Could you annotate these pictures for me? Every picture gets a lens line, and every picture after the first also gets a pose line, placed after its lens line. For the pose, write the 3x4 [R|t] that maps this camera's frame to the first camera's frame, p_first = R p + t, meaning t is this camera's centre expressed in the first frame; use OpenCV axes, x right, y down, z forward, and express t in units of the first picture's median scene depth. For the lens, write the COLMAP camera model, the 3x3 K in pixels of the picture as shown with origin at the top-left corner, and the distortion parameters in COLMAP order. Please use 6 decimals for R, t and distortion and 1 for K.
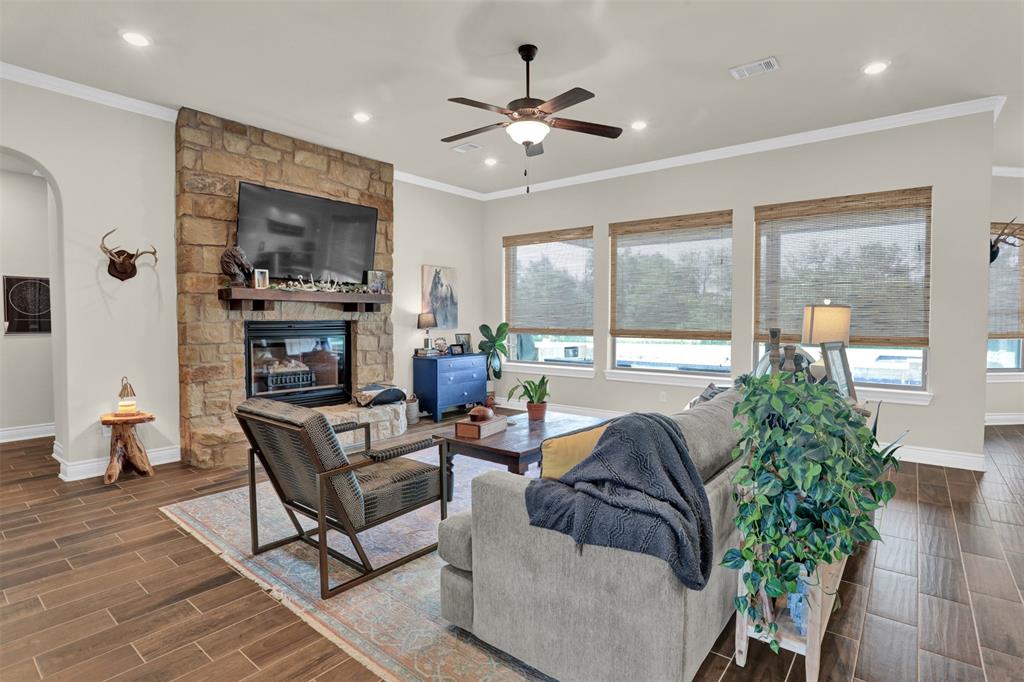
lens RADIAL K [[506.9, 0, 519.2], [0, 506.9, 341.5], [0, 0, 1]] dist [-0.063239, 0.010178]
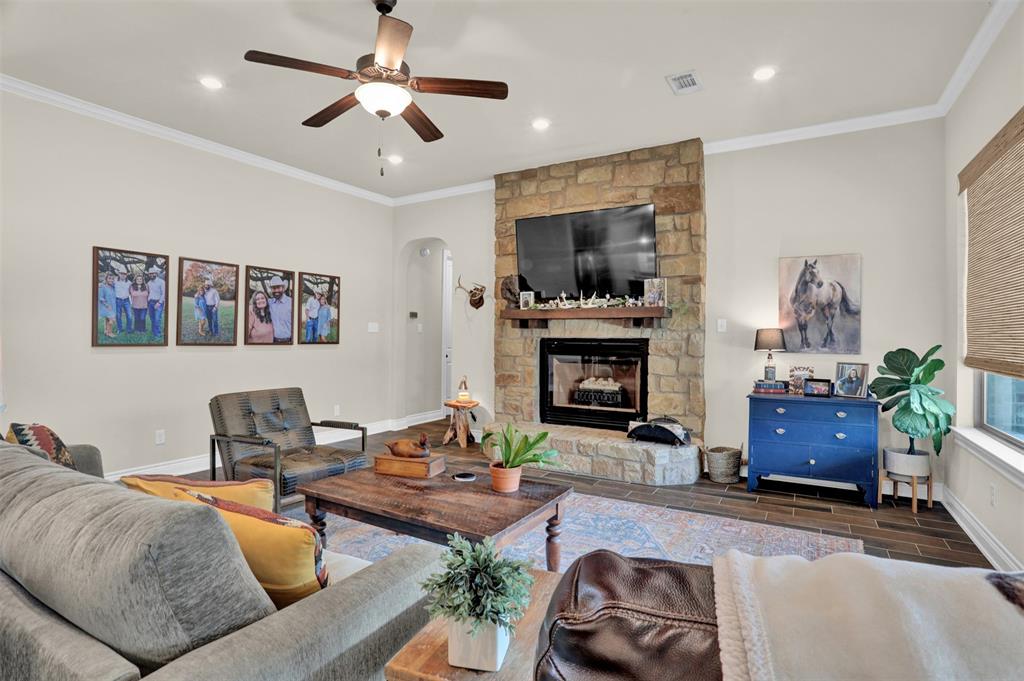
lens RADIAL K [[506.9, 0, 517.7], [0, 506.9, 335.9], [0, 0, 1]] dist [-0.063239, 0.010178]
pose [[0.148199, -0.004469, -0.988947, 0.503440], [-0.051047, 0.998622, -0.012163, -0.025085], [0.987639, 0.052286, 0.147767, 0.670007]]
